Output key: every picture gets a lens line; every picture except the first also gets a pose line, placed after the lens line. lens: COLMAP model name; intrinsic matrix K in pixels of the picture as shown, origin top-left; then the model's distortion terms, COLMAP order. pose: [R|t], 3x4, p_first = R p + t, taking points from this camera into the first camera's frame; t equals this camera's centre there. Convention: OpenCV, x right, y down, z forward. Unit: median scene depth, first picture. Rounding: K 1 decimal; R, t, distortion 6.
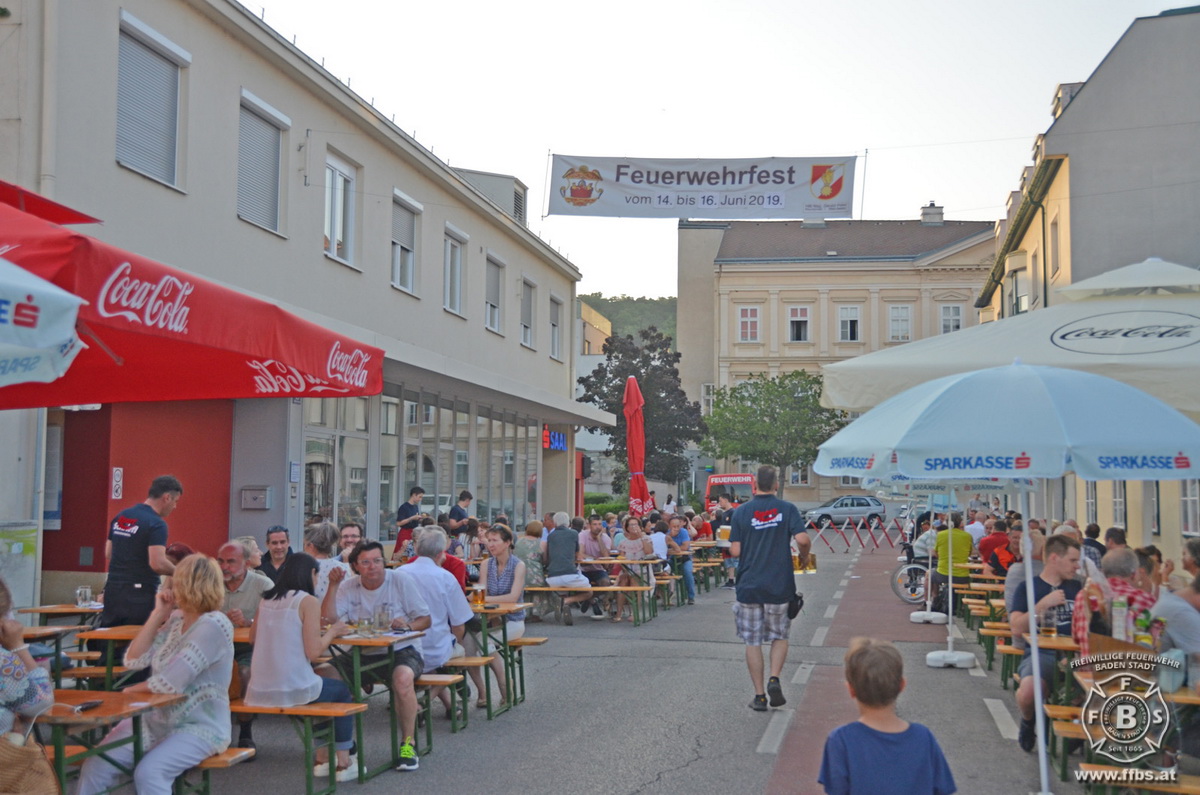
lens RADIAL K [[1231.3, 0, 598.6], [0, 1231.3, 413.0], [0, 0, 1]] dist [-0.044292, 0.311193]
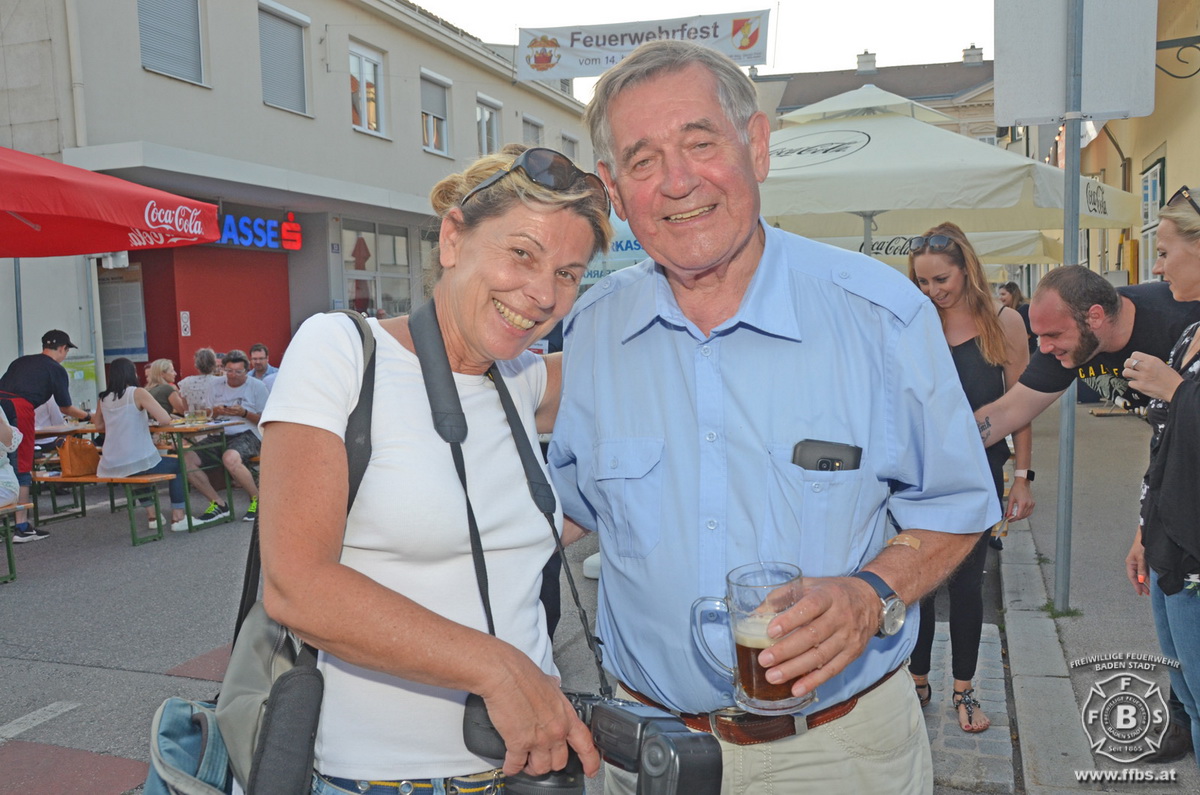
lens RADIAL K [[1012.2, 0, 599.3], [0, 1012.2, 442.5], [0, 0, 1]] dist [-0.135391, 0.179569]
pose [[0.993066, -0.036329, -0.111803, 0.134285], [0.056793, 0.980965, 0.185692, 0.008590], [0.102928, -0.190754, 0.976227, -0.003666]]
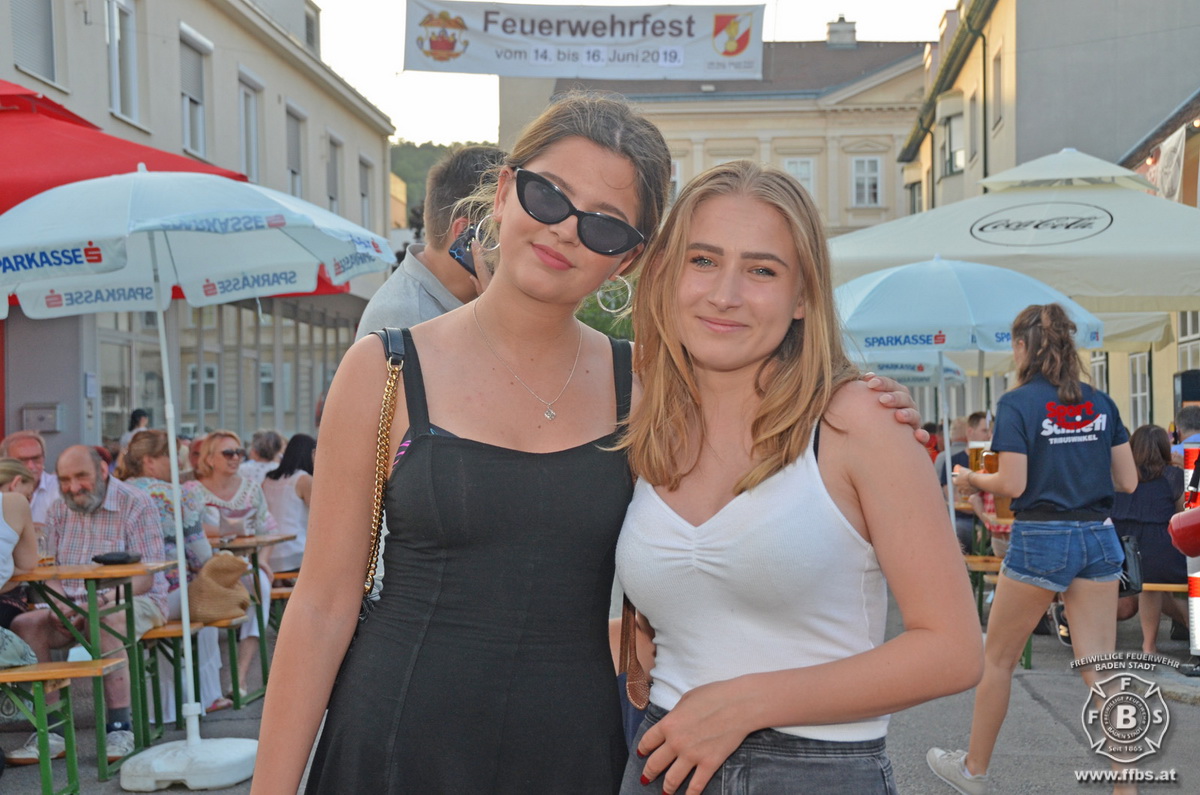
lens RADIAL K [[1716.8, 0, 600.0], [0, 1716.8, 397.5], [0, 0, 1]] dist [0.161414, 0.446049]
pose [[0.991859, -0.021088, 0.125582, -0.060827], [0.014603, 0.998522, 0.052346, 0.000384], [-0.126500, -0.050086, 0.990701, -0.193072]]
